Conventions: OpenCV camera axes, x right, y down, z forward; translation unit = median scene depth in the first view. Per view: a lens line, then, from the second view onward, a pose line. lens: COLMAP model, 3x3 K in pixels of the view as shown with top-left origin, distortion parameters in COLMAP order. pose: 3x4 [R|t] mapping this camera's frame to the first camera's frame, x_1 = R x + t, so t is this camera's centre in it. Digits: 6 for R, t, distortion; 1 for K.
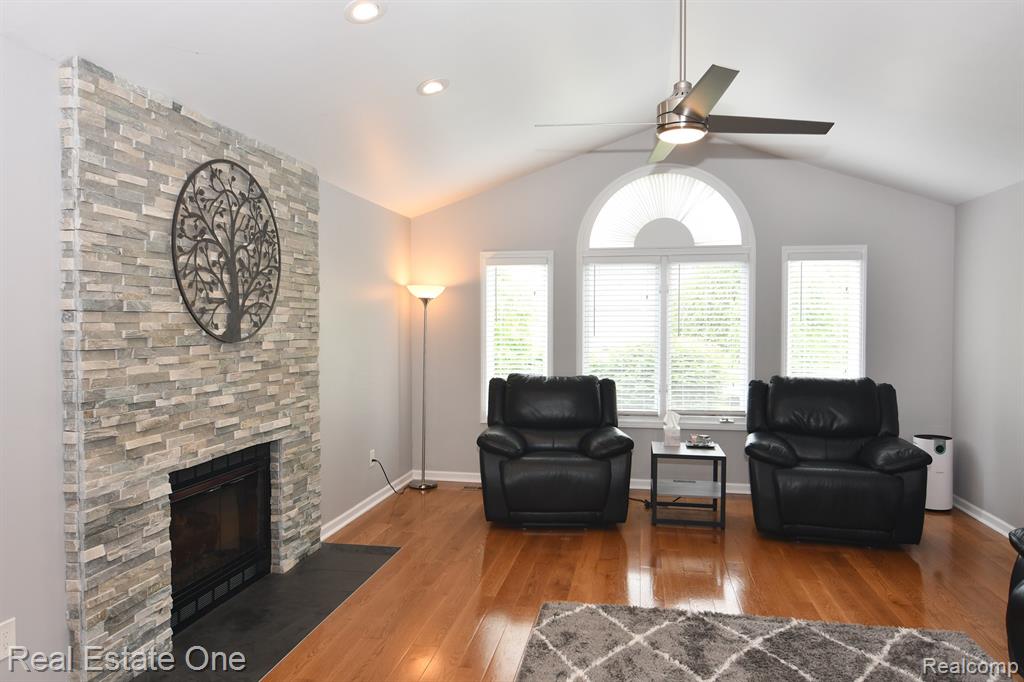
lens RADIAL K [[693.2, 0, 513.3], [0, 693.2, 345.4], [0, 0, 1]] dist [-0.002102, -0.007399]
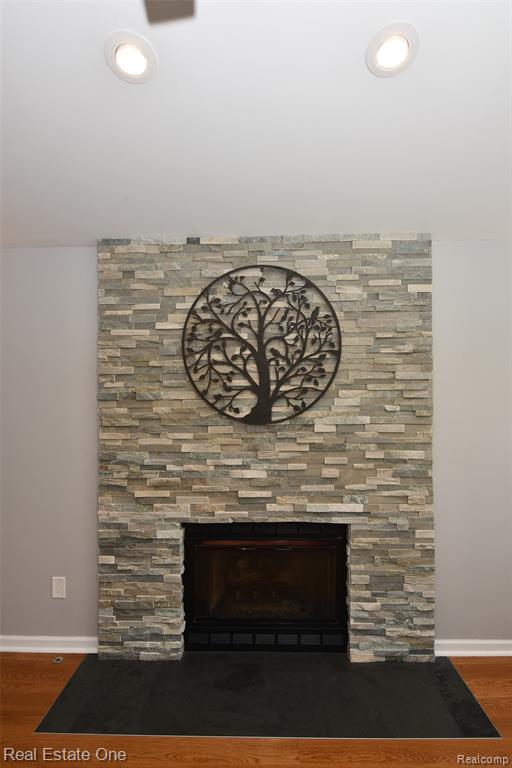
lens RADIAL K [[419.3, 0, 256.4], [0, 419.3, 380.3], [0, 0, 1]] dist [-0.002050, -0.012681]
pose [[0.154300, -0.006679, -0.988001, 0.231952], [-0.021884, 0.999709, -0.010175, -0.059650], [0.987782, 0.023192, 0.154109, 0.766342]]
